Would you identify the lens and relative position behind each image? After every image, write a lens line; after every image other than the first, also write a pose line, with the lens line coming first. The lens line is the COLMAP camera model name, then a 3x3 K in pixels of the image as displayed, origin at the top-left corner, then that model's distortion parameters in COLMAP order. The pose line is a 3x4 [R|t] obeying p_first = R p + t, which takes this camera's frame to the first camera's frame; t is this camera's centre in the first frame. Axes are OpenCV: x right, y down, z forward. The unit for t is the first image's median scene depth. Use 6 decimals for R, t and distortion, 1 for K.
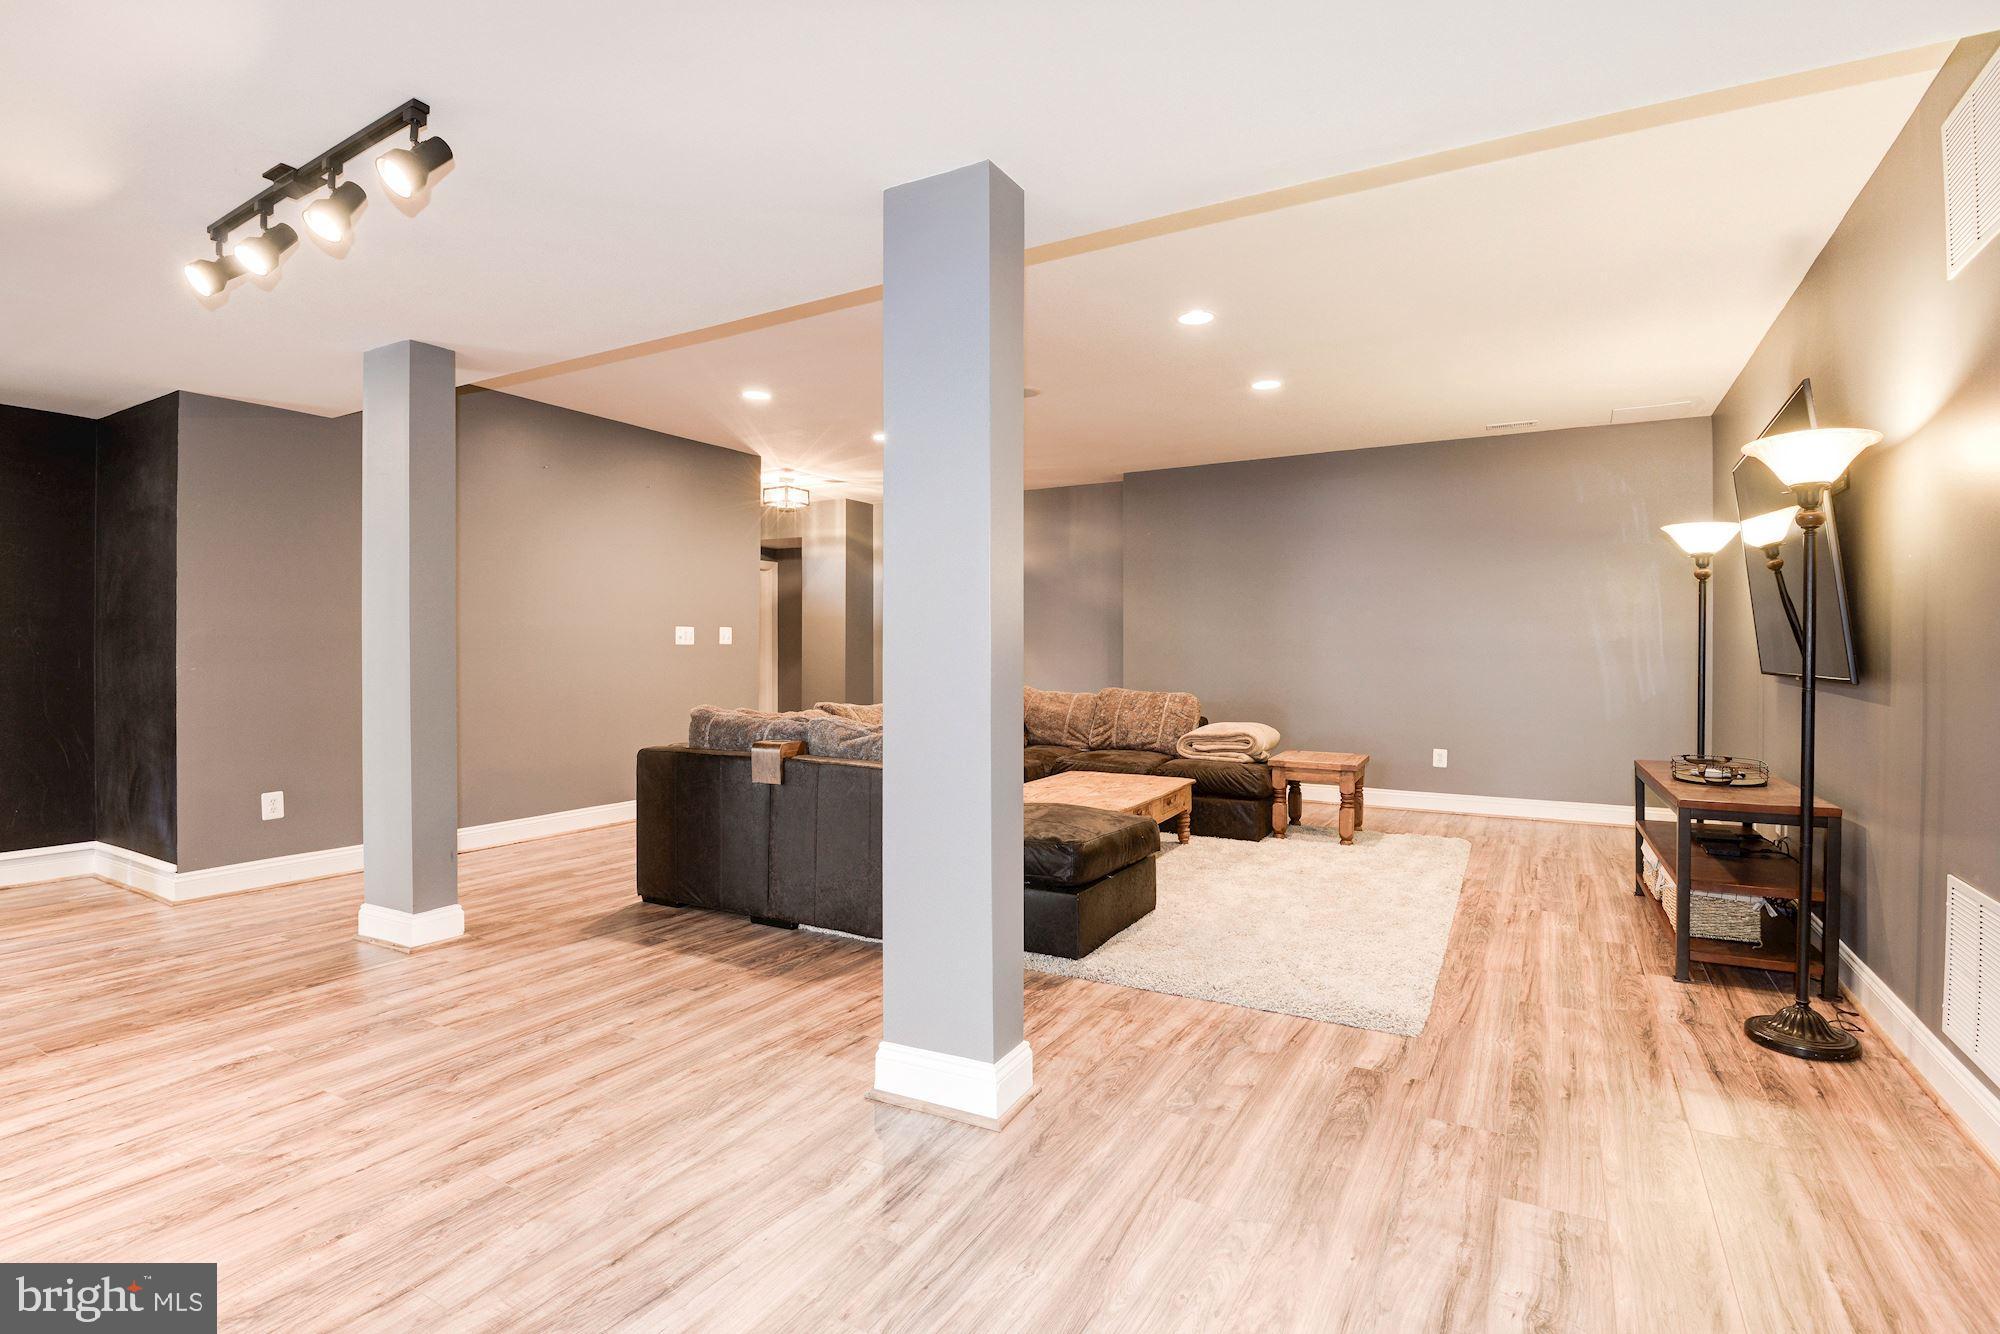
lens RADIAL K [[940.6, 0, 1005.5], [0, 940.6, 652.8], [0, 0, 1]] dist [-0.028956, -0.000578]
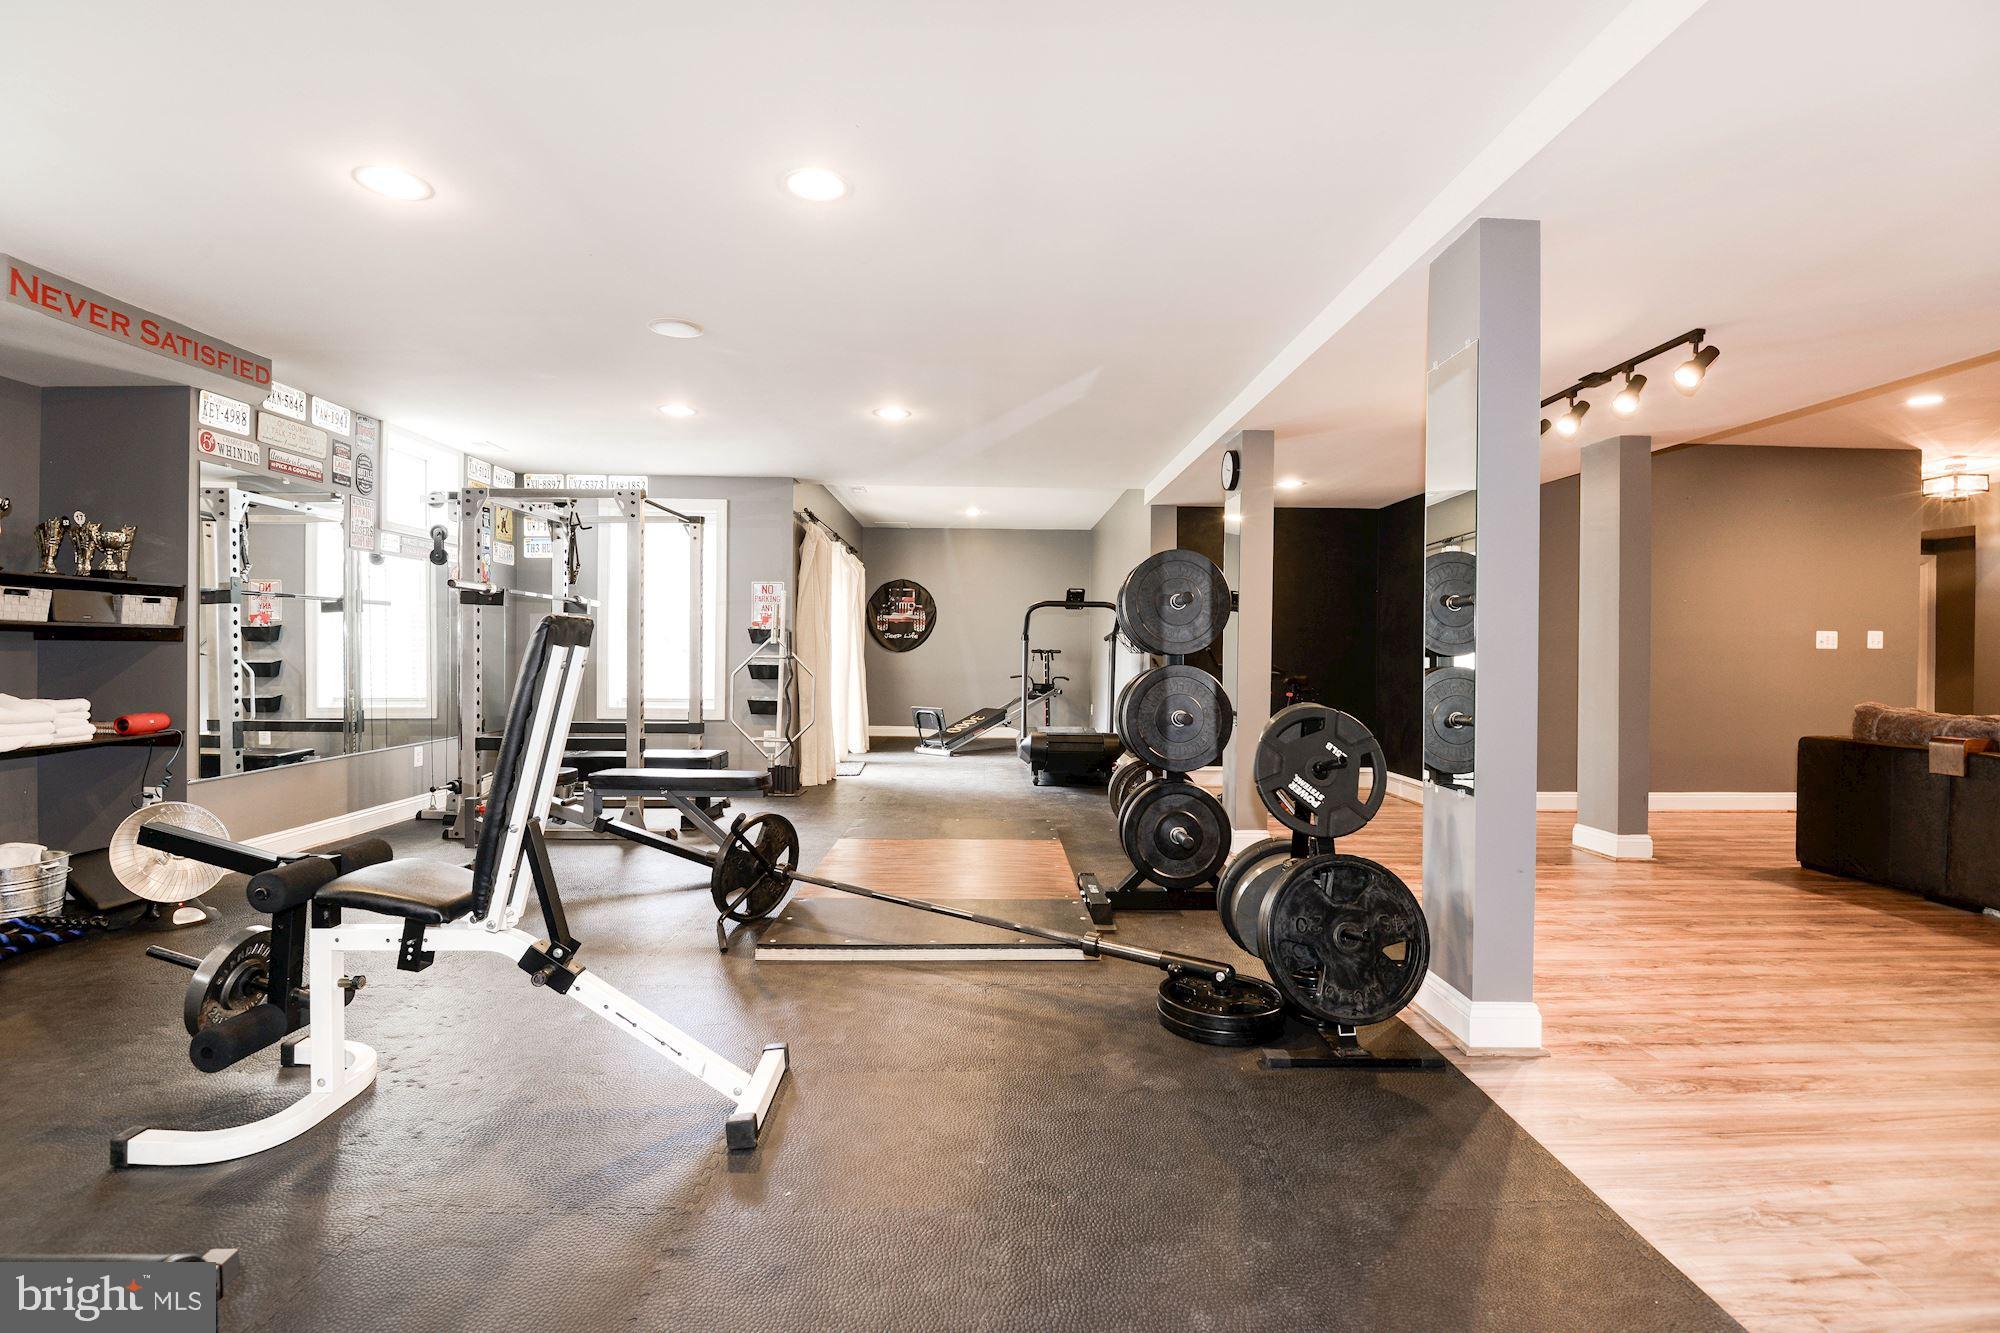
lens RADIAL K [[940.6, 0, 1005.5], [0, 940.6, 652.3], [0, 0, 1]] dist [-0.028956, -0.000578]
pose [[0.522000, 0.005146, -0.852930, 0.077062], [-0.010909, 0.999940, -0.000644, 0.010181], [0.852876, 0.009641, 0.522025, -0.495525]]
